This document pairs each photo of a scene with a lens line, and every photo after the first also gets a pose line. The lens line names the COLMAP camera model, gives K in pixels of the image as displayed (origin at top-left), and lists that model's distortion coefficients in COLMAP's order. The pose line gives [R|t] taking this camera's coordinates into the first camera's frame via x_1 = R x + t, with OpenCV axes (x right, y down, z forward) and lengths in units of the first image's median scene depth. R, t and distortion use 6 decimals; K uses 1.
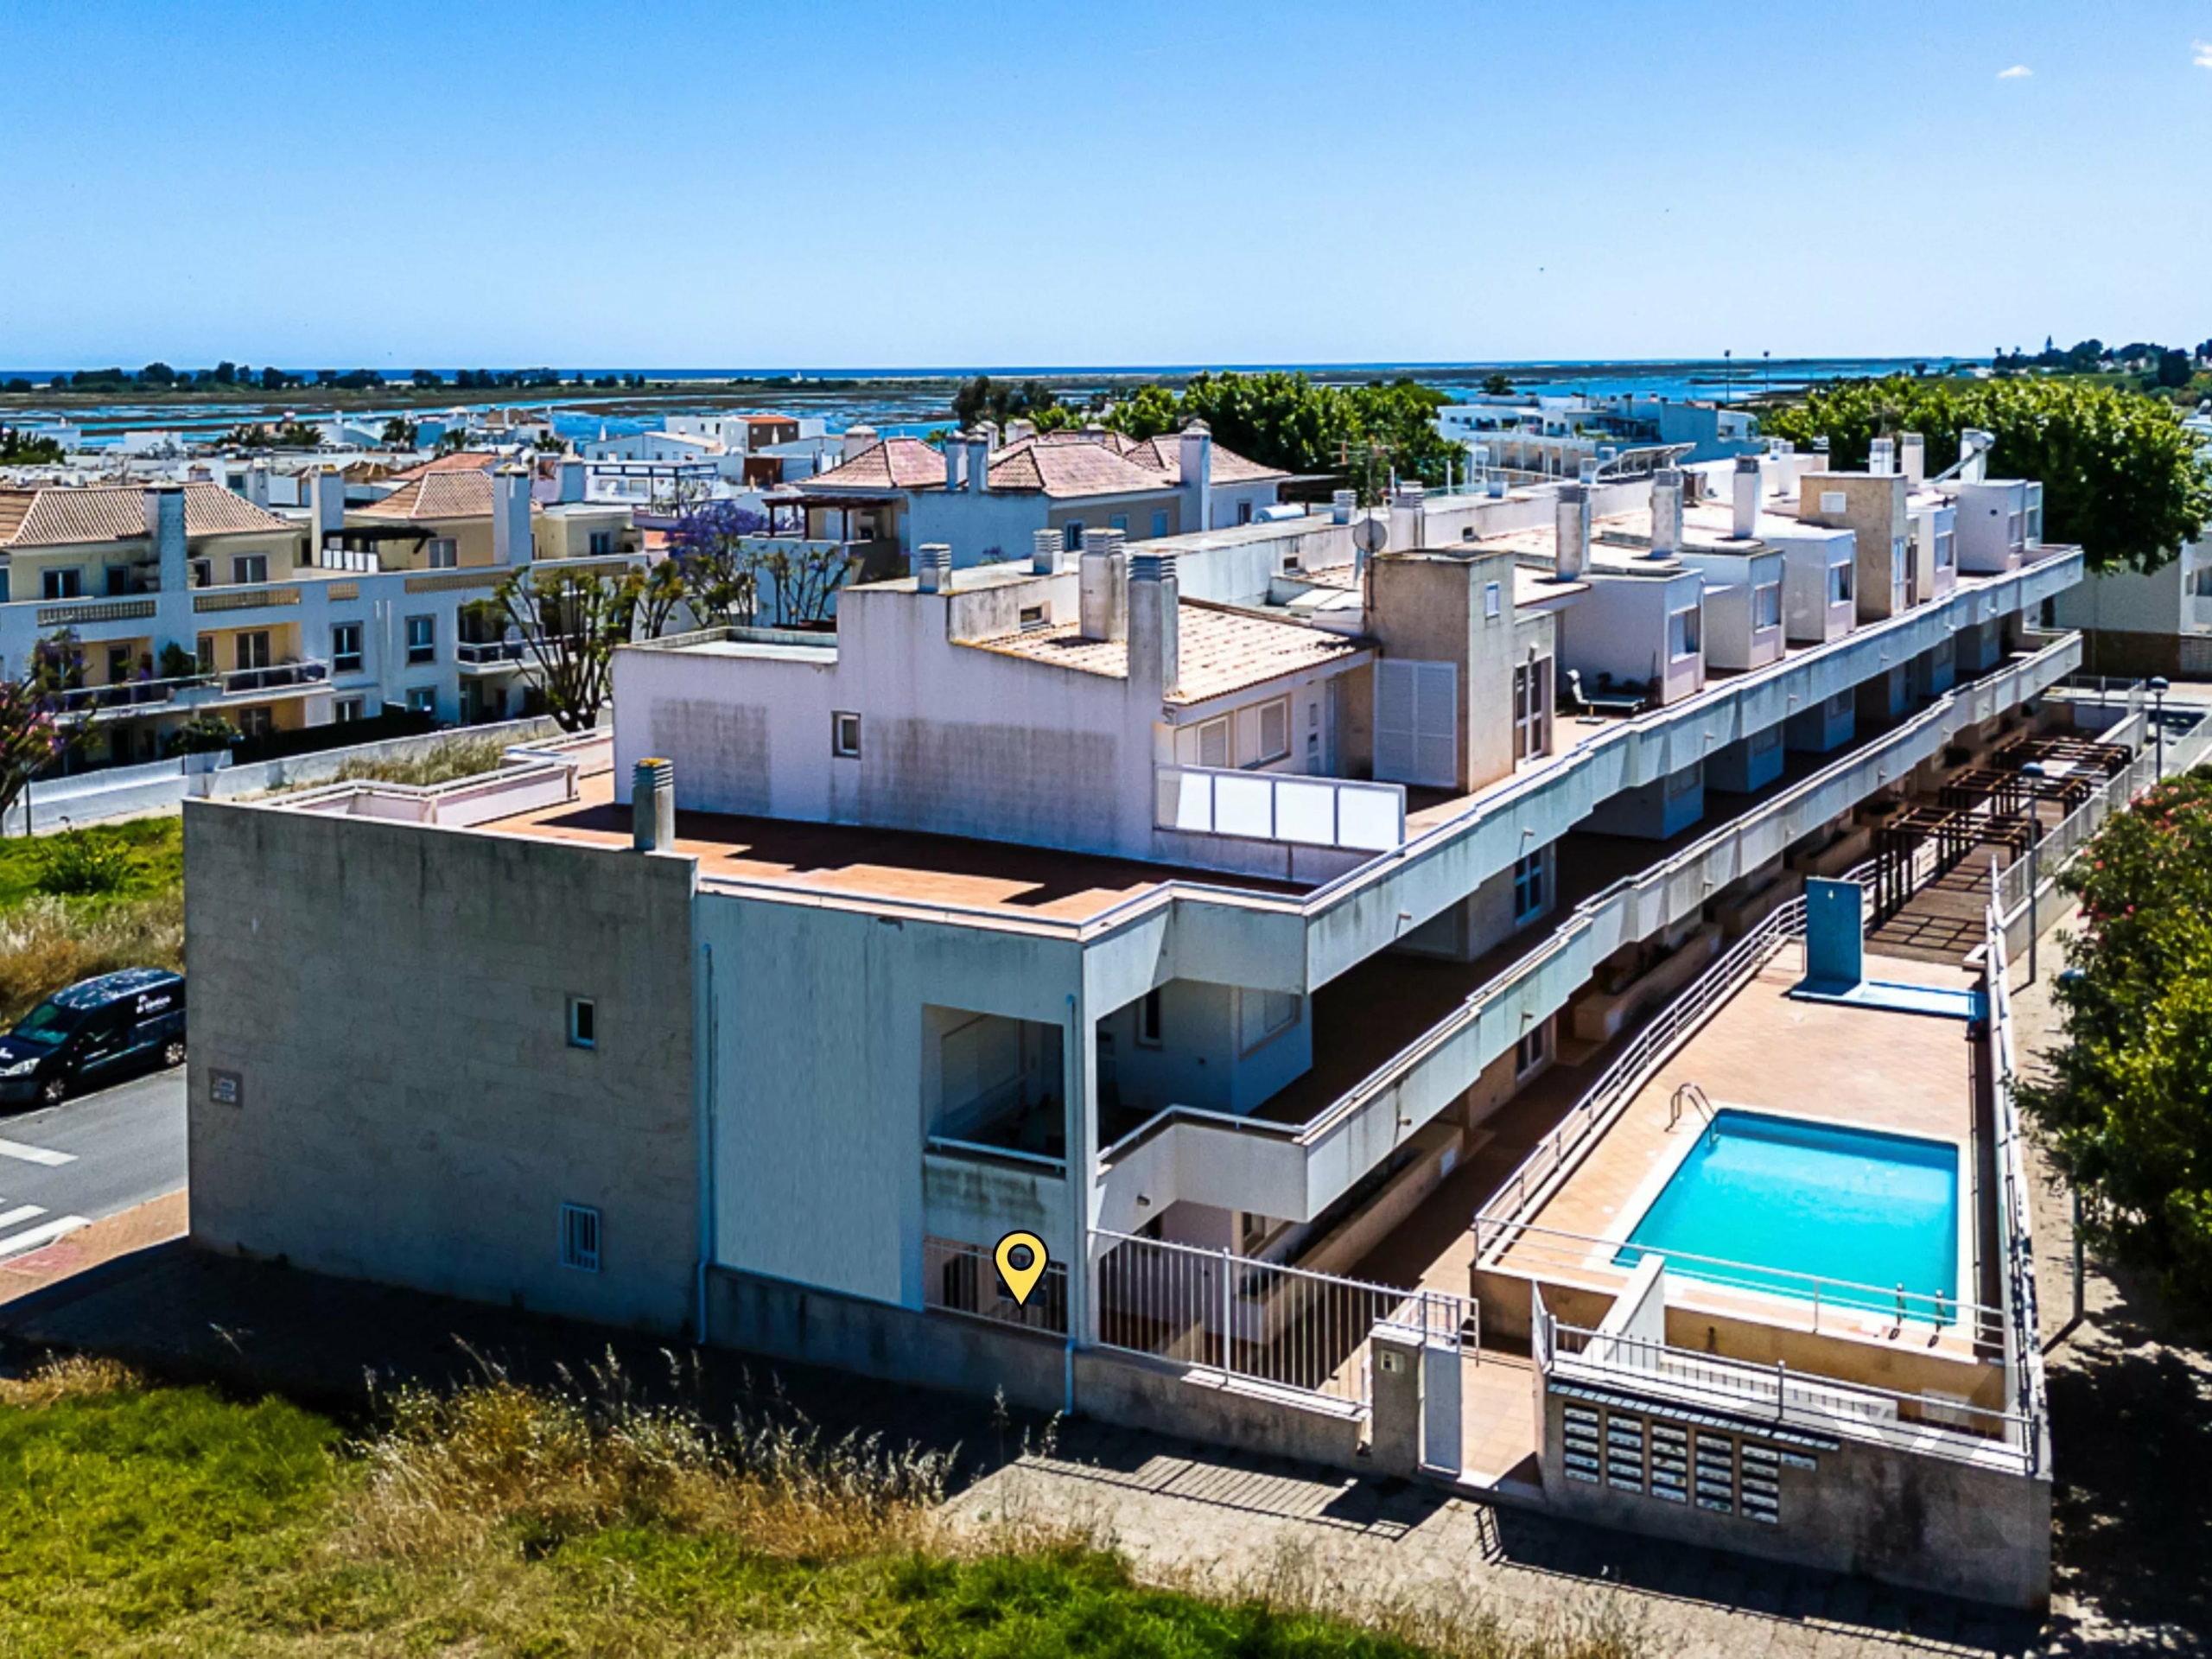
lens RADIAL K [[2109.5, 0, 1046.9], [0, 2109.5, 529.7], [0, 0, 1]] dist [0.043718, 0.000000]
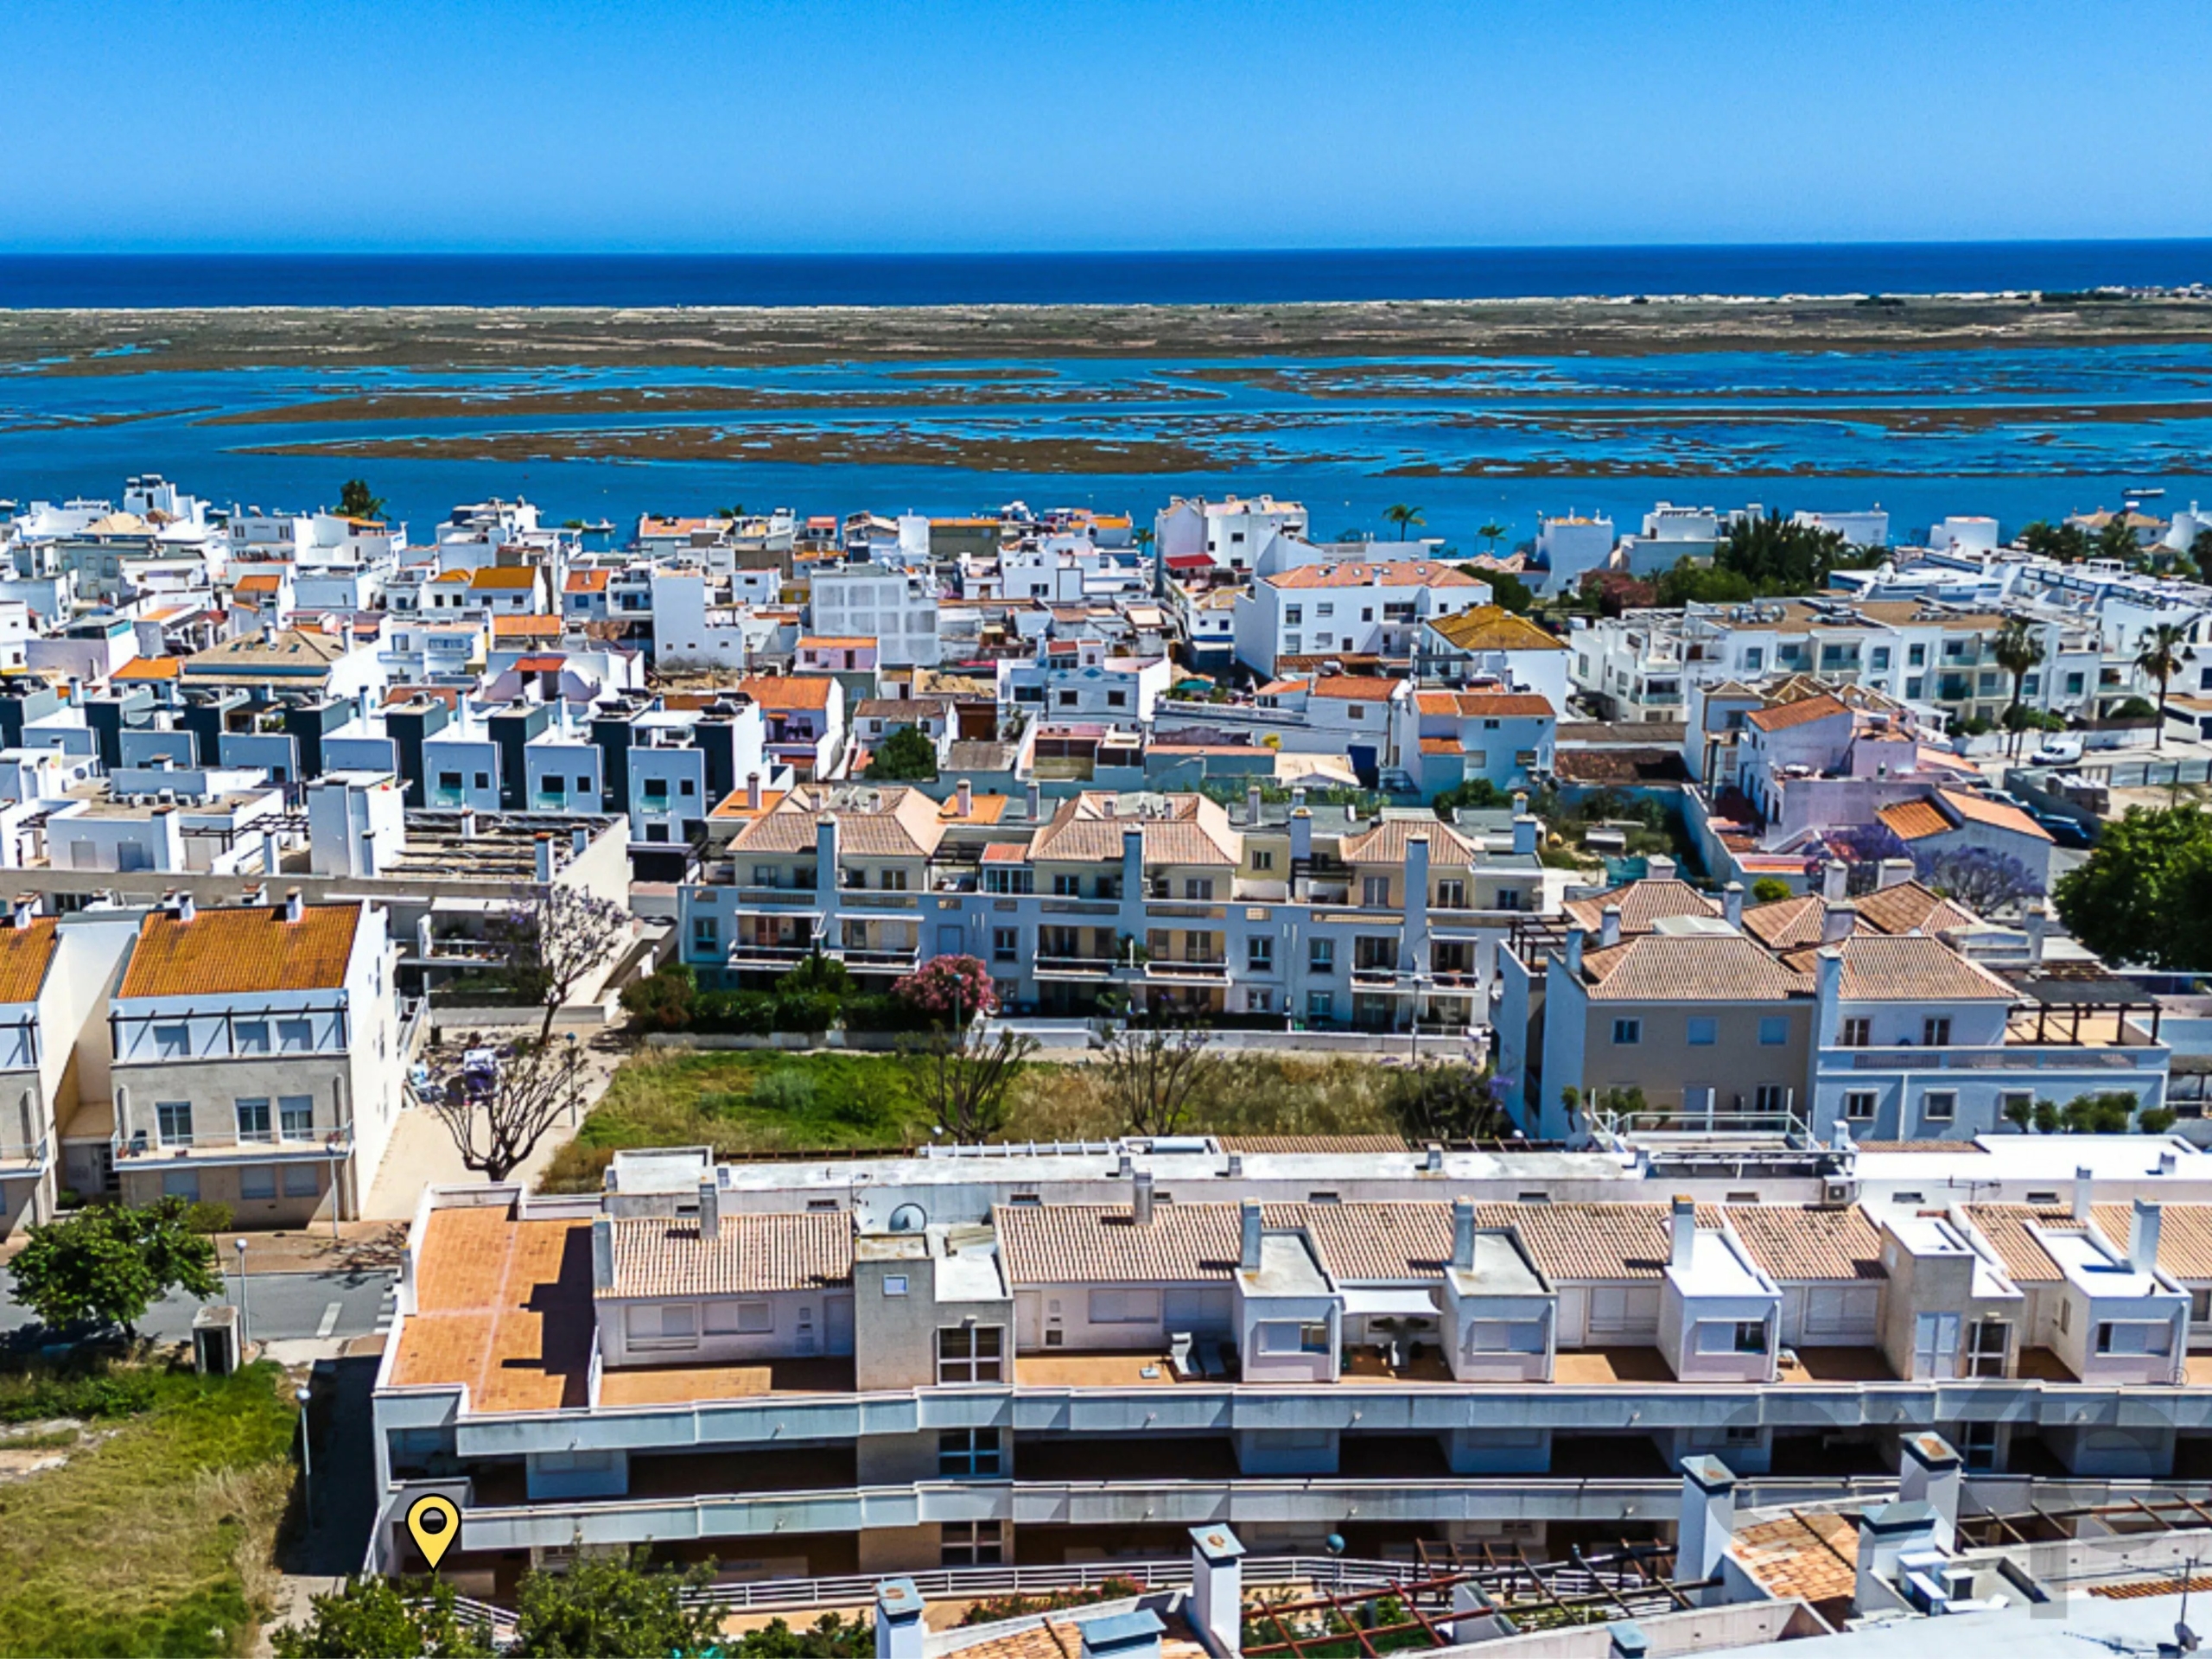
lens RADIAL K [[2351.4, 0, 1093.9], [0, 2351.4, 820.2], [0, 0, 1]] dist [0.046704, 0.000000]
pose [[0.571903, 0.198401, -0.795967, 1.412188], [-0.049021, 0.976843, 0.208264, -0.597157], [0.818855, -0.080088, 0.568386, 0.090003]]
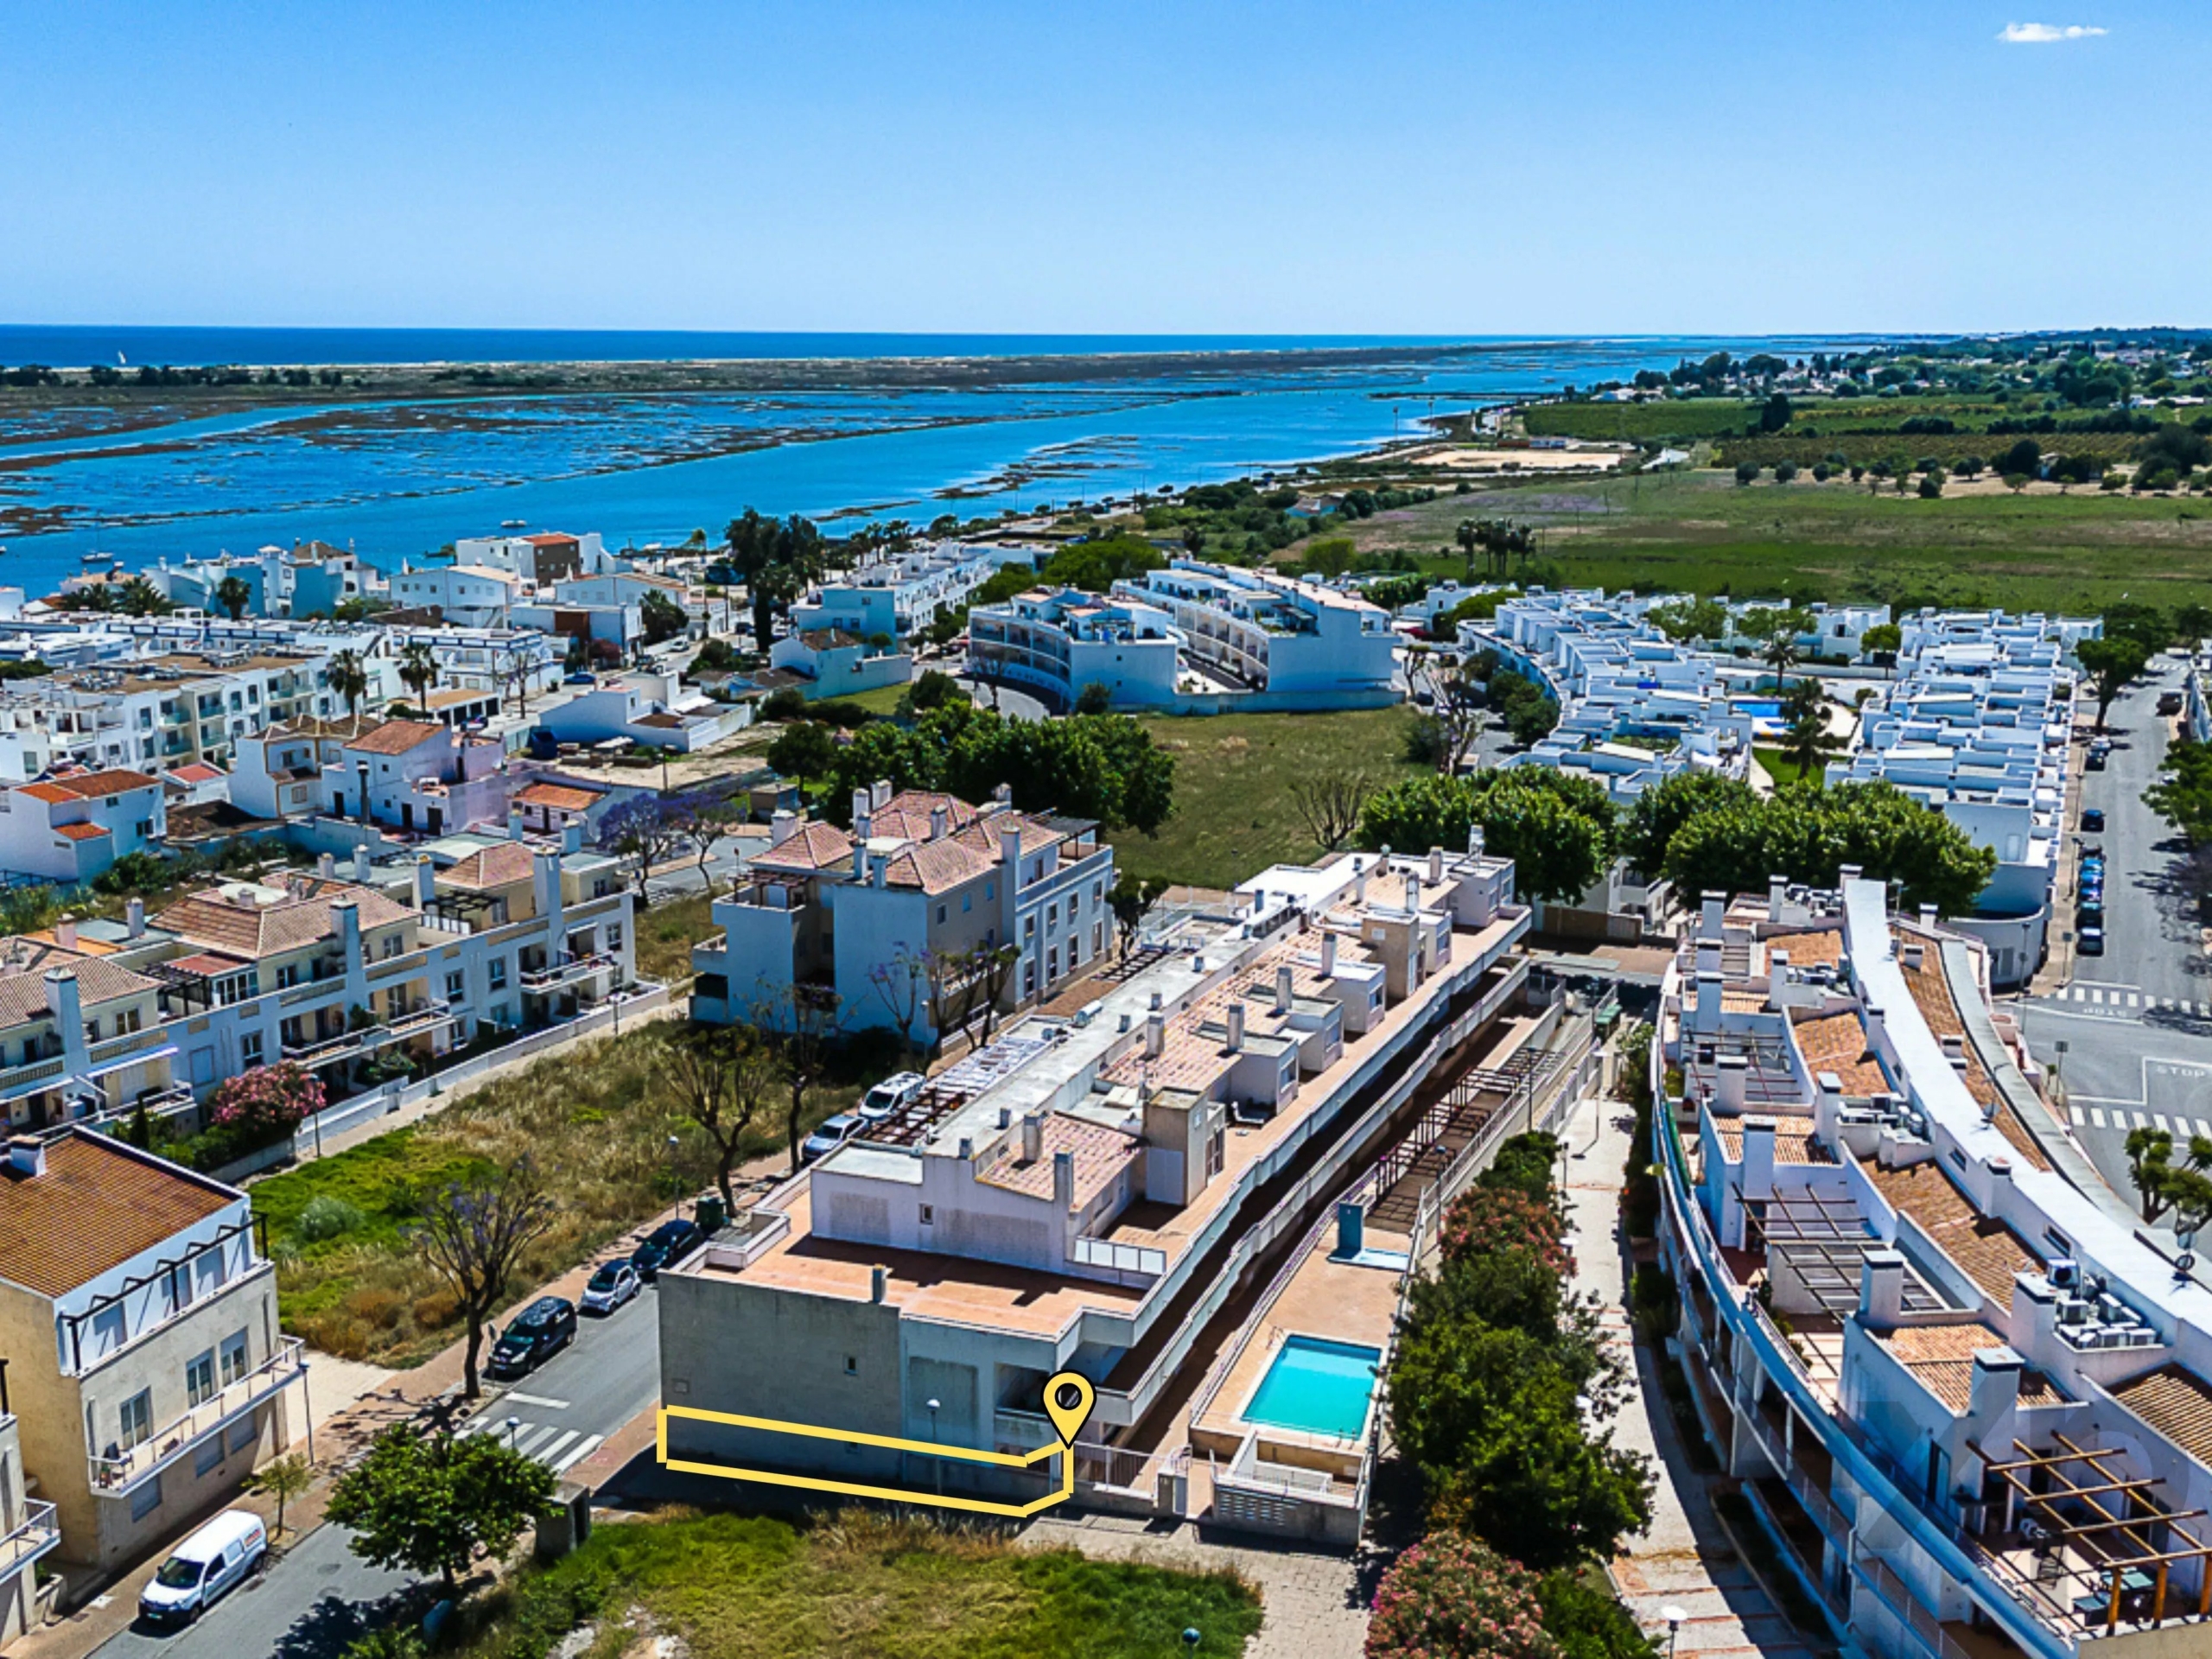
lens RADIAL K [[2109.5, 0, 1118.3], [0, 2109.5, 811.7], [0, 0, 1]] dist [0.043718, 0.000000]
pose [[0.984458, -0.021496, 0.174299, -0.216051], [-0.006497, 0.987344, 0.158462, -0.542765], [-0.175499, -0.157132, 0.971859, -0.934690]]
